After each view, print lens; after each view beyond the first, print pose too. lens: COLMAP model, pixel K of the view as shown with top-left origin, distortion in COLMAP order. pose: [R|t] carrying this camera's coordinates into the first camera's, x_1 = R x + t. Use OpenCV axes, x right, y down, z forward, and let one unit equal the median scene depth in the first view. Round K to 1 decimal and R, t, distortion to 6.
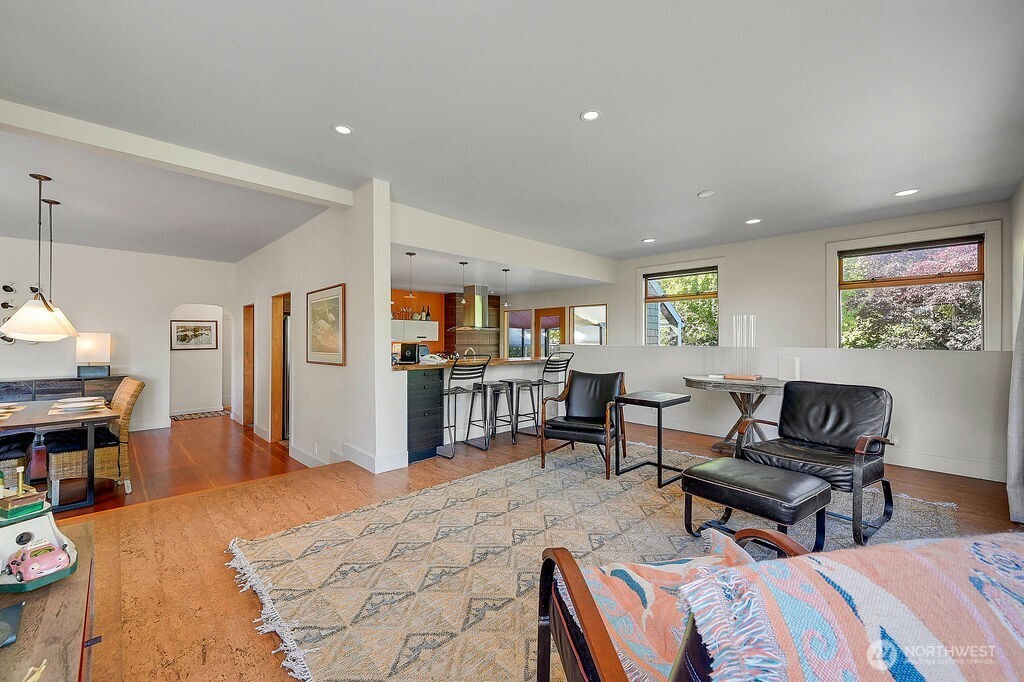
lens RADIAL K [[403.6, 0, 512.0], [0, 403.6, 341.0], [0, 0, 1]] dist [0.000221, -0.000047]
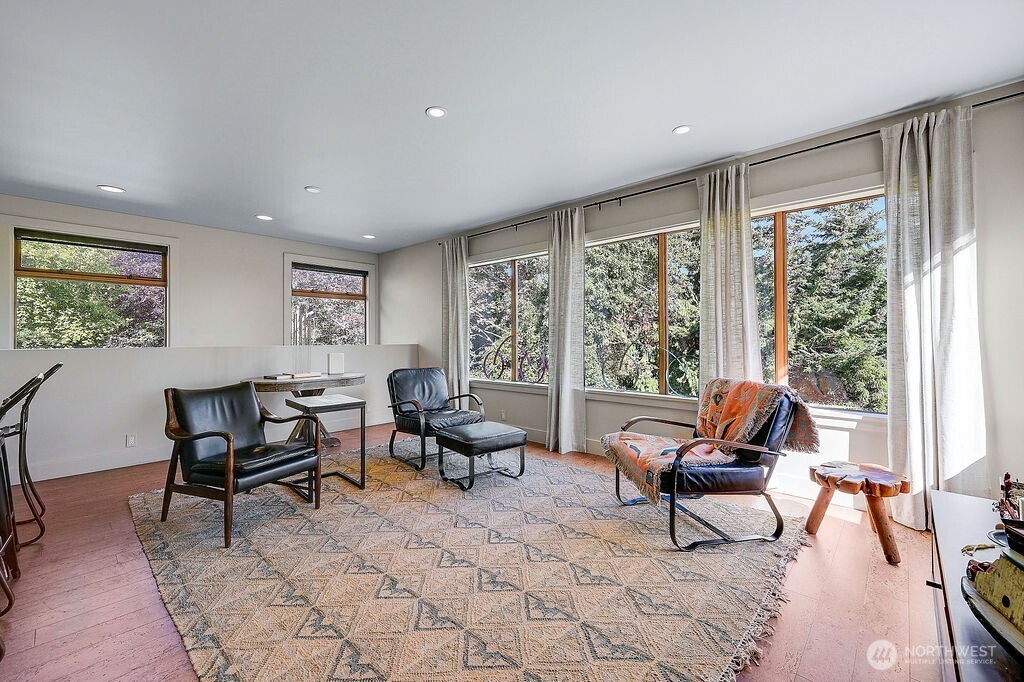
lens RADIAL K [[414.2, 0, 509.2], [0, 414.2, 336.9], [0, 0, 1]] dist [0.000627, 0.000057]
pose [[-0.031095, 0.000627, 0.999516, -0.650634], [0.007271, 0.999973, -0.000401, -0.003364], [-0.999490, 0.007255, -0.031099, 0.670650]]
